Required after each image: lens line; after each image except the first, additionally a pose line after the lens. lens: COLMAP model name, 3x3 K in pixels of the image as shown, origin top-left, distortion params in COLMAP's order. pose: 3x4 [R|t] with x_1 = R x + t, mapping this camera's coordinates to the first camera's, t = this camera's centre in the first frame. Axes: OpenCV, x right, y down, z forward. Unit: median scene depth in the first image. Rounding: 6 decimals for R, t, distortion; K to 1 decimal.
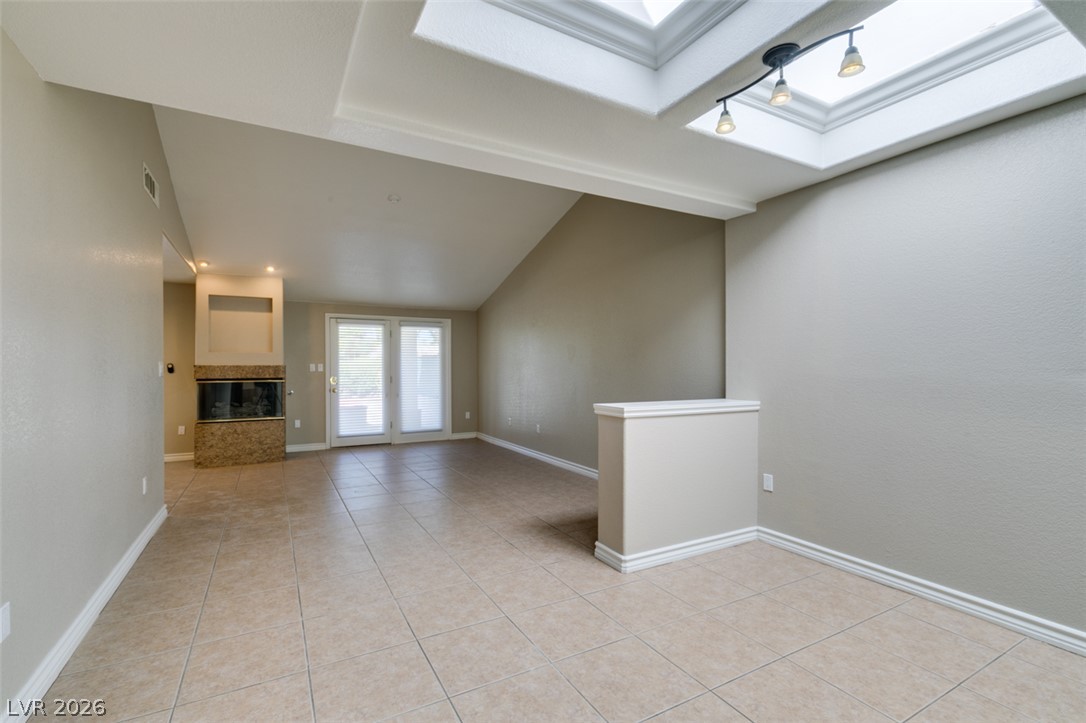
lens RADIAL K [[488.5, 0, 542.9], [0, 488.5, 366.8], [0, 0, 1]] dist [0.004958, -0.001501]
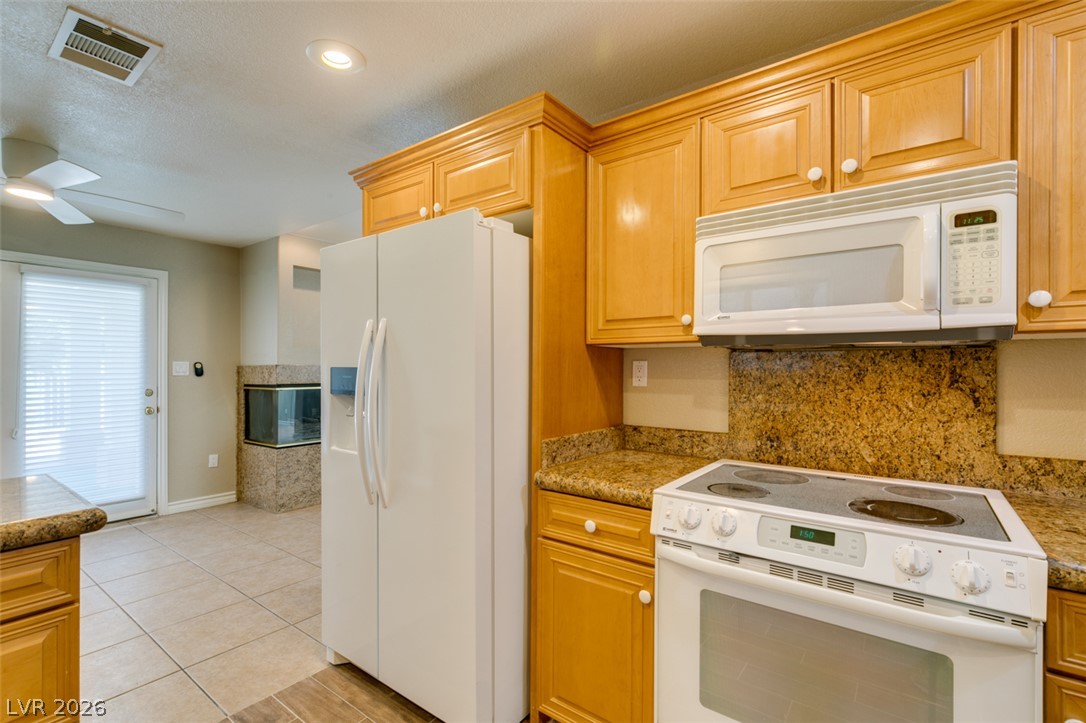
lens RADIAL K [[488.5, 0, 543.2], [0, 488.5, 366.2], [0, 0, 1]] dist [0.004958, -0.001501]
pose [[0.909891, 0.004981, 0.414818, -0.551061], [-0.001433, 0.999960, -0.008865, 0.003882], [-0.414845, 0.007472, 0.909861, 0.176447]]
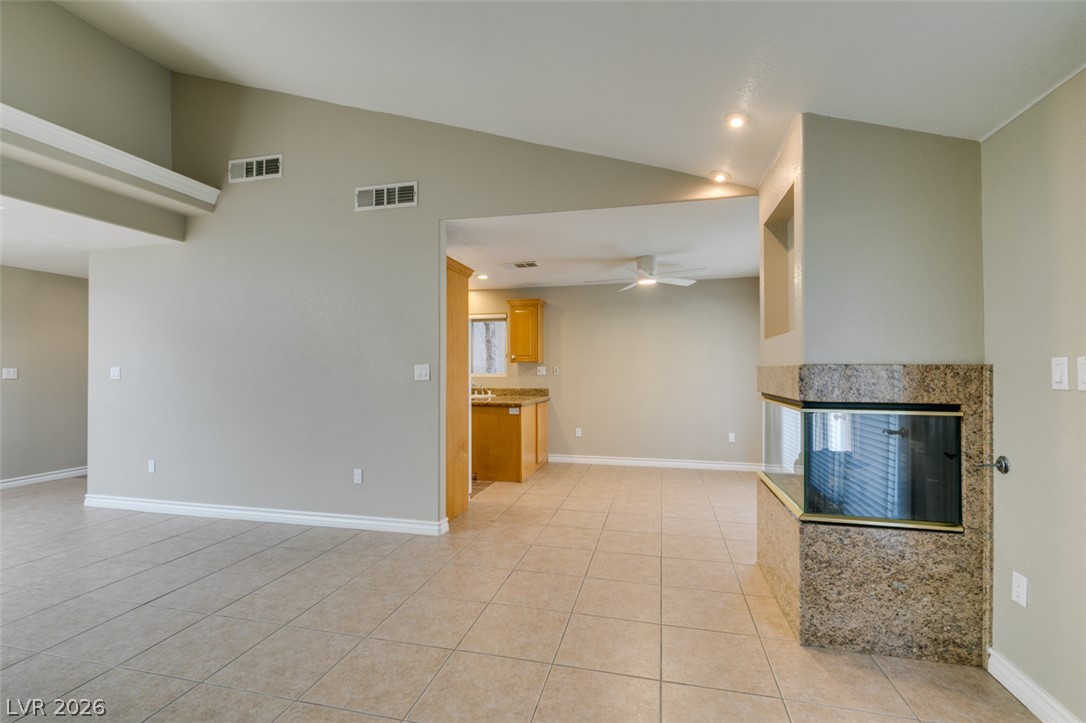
lens RADIAL K [[488.5, 0, 541.2], [0, 488.5, 364.4], [0, 0, 1]] dist [0.004958, -0.001501]
pose [[-0.683326, -0.004537, -0.730099, -0.138442], [0.001741, 0.999968, -0.007844, -0.000849], [0.730111, -0.006631, -0.683296, 0.999255]]
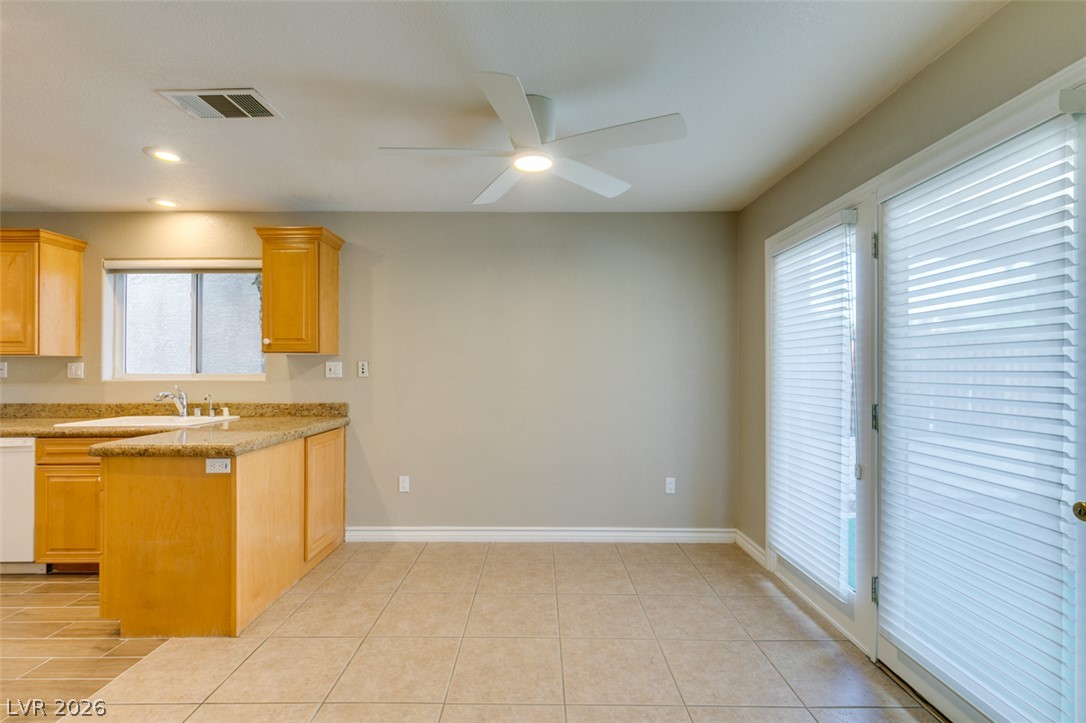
lens RADIAL K [[488.5, 0, 547.0], [0, 488.5, 367.4], [0, 0, 1]] dist [0.004958, -0.001501]
pose [[-0.476237, -0.001902, -0.879315, -0.483815], [-0.003957, 0.999992, -0.000020, 0.001017], [0.879308, 0.003470, -0.476241, 0.789302]]
